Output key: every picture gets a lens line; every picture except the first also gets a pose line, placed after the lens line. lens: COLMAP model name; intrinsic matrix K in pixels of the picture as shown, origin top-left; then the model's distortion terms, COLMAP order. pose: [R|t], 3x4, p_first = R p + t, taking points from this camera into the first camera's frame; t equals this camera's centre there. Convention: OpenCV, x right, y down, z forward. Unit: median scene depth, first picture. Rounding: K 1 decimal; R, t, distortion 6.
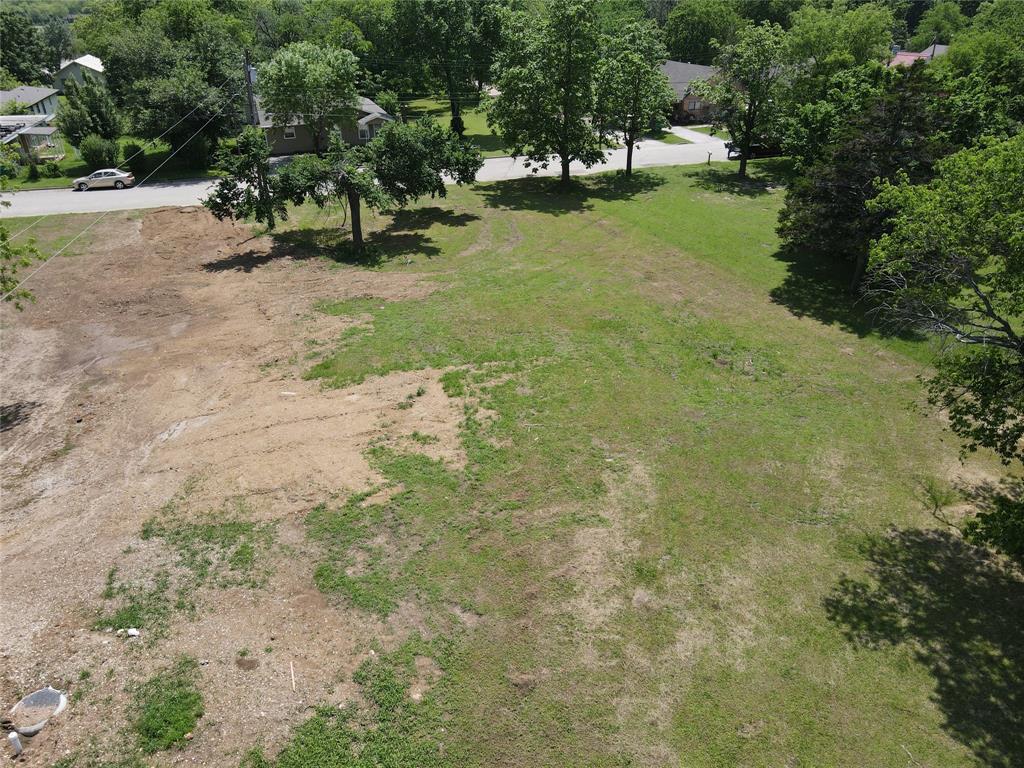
lens RADIAL K [[756.8, 0, 497.7], [0, 756.8, 384.9], [0, 0, 1]] dist [-0.003995, 0.053957]
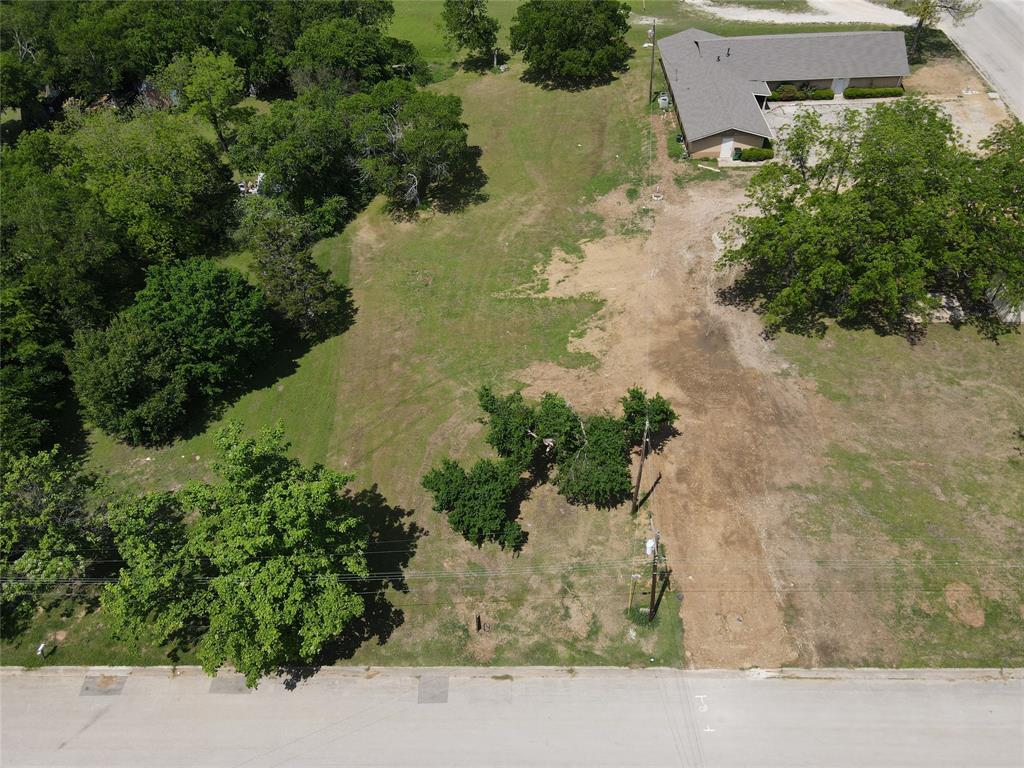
lens RADIAL K [[766.3, 0, 505.1], [0, 766.3, 384.9], [0, 0, 1]] dist [0.002481, -0.000530]
pose [[-0.946533, -0.175922, 0.270420, -0.785559], [0.213980, 0.284946, 0.934354, -2.648090], [-0.241429, 0.942262, -0.232067, 2.282142]]
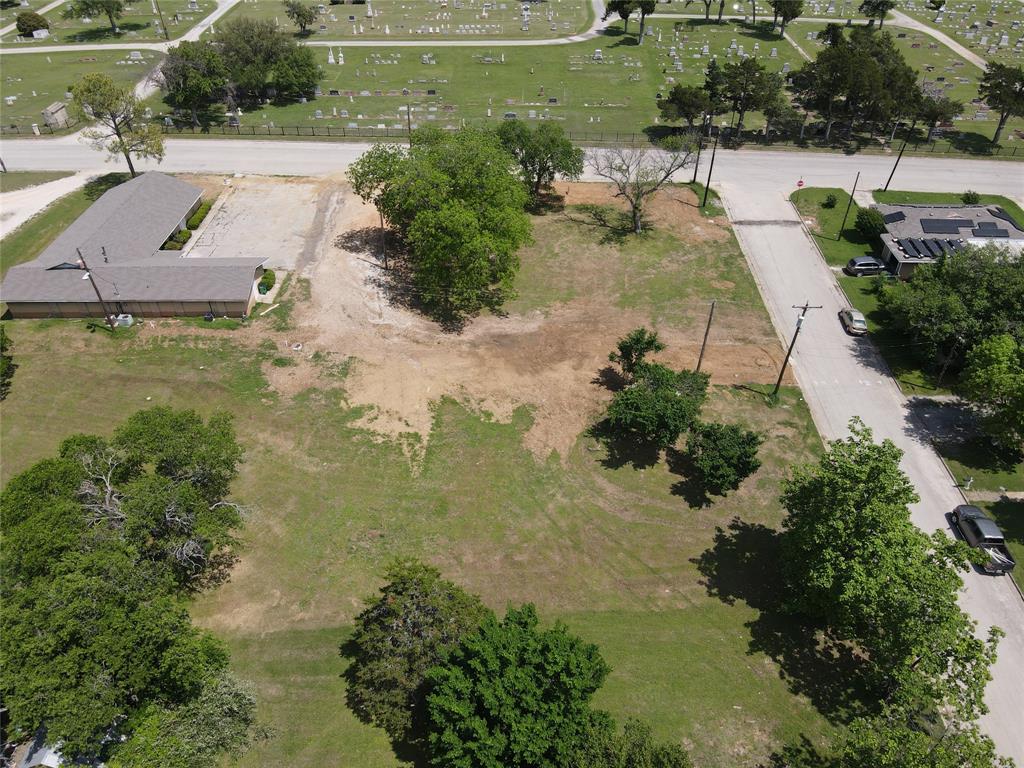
lens RADIAL K [[754.2, 0, 497.5], [0, 754.2, 383.5], [0, 0, 1]] dist [0.005532, 0.003926]
pose [[-0.321570, 0.612294, -0.722280, 1.663231], [-0.427591, 0.586690, 0.687721, -2.099934], [0.844842, 0.529992, 0.073150, 1.181995]]
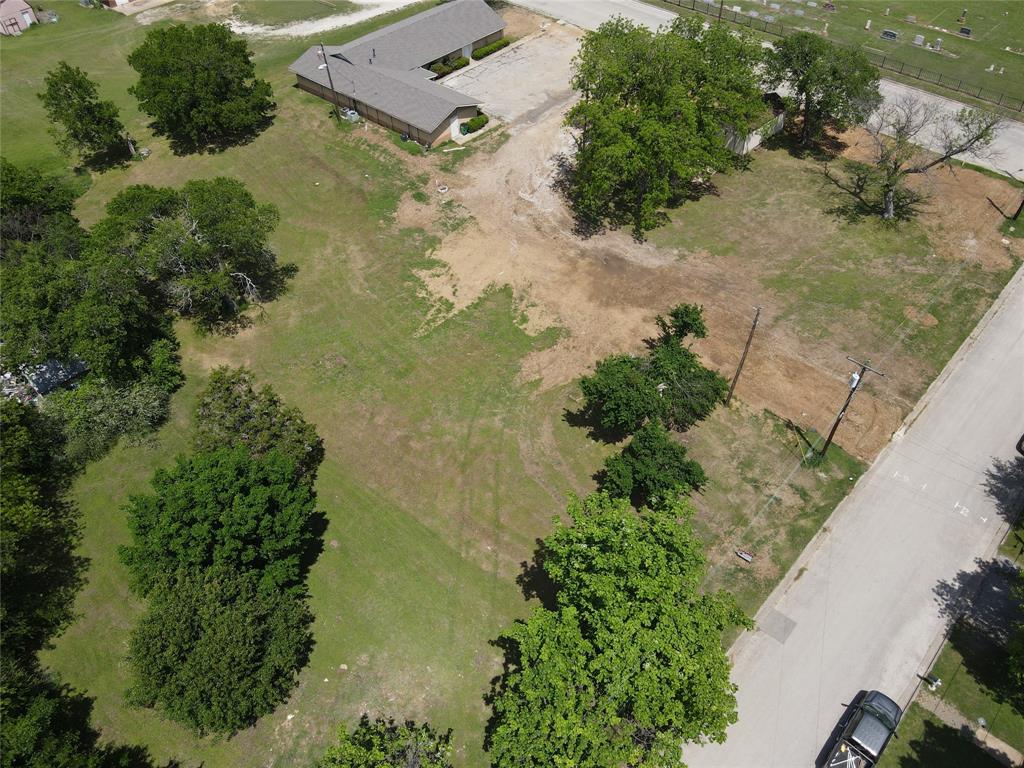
lens RADIAL K [[746.8, 0, 504.3], [0, 746.8, 389.3], [0, 0, 1]] dist [-0.002071, 0.002202]
pose [[-0.865834, 0.399843, -0.300762, 0.701587], [-0.187260, 0.298463, 0.935871, -2.532196], [0.463968, 0.866629, -0.183544, 2.097384]]
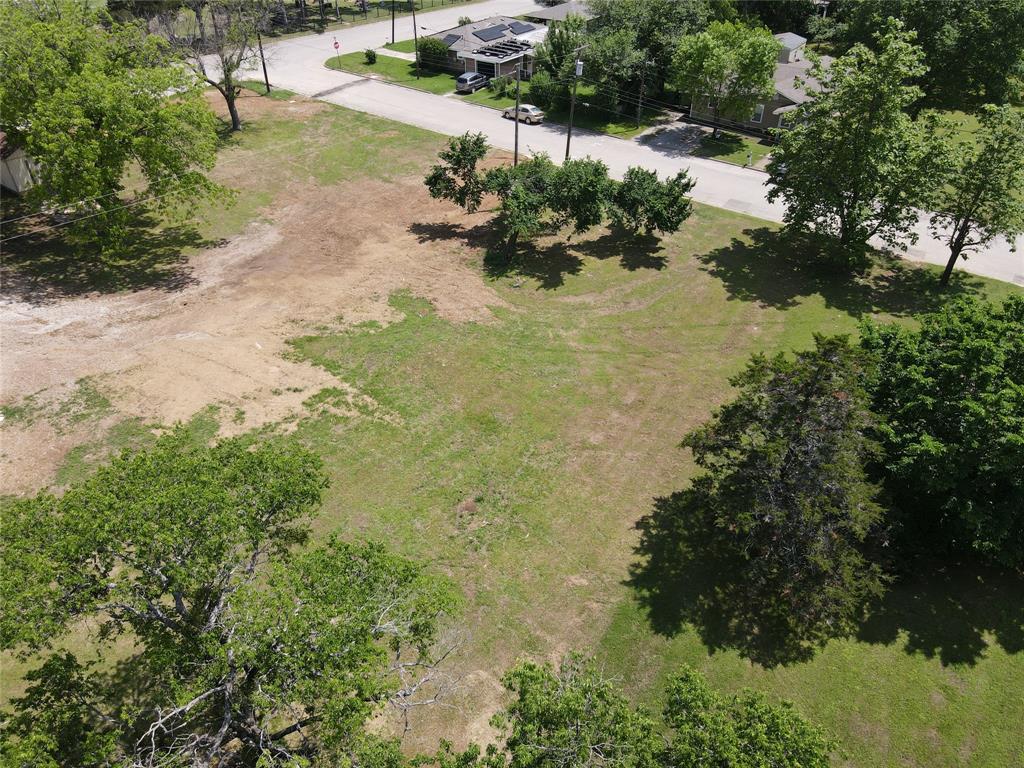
lens RADIAL K [[762.4, 0, 493.1], [0, 762.4, 383.4], [0, 0, 1]] dist [0.000840, 0.050921]
pose [[0.585959, 0.493109, -0.643037, 1.169581], [-0.378564, 0.868199, 0.320811, -0.683512], [0.716479, 0.055449, 0.695402, 0.348798]]
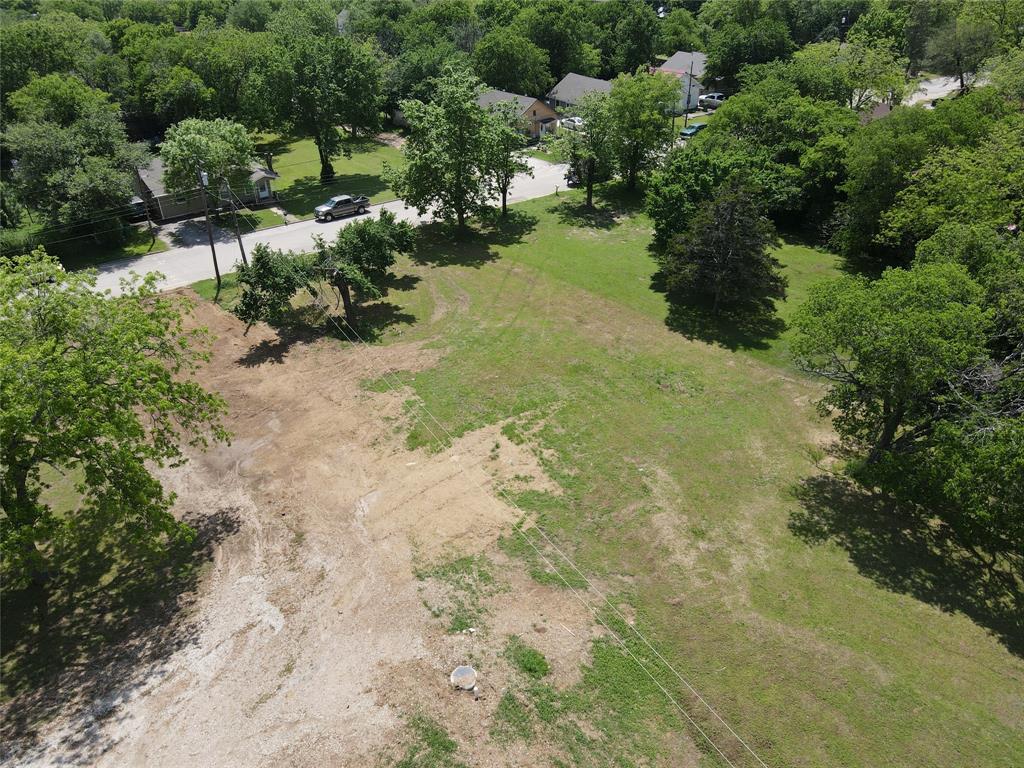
lens RADIAL K [[751.2, 0, 495.1], [0, 751.2, 398.6], [0, 0, 1]] dist [0.000236, 0.028370]
pose [[0.947767, -0.175152, 0.266568, -0.572299], [0.155206, 0.983370, 0.094311, -0.260779], [-0.278654, -0.048012, 0.959191, -0.482550]]
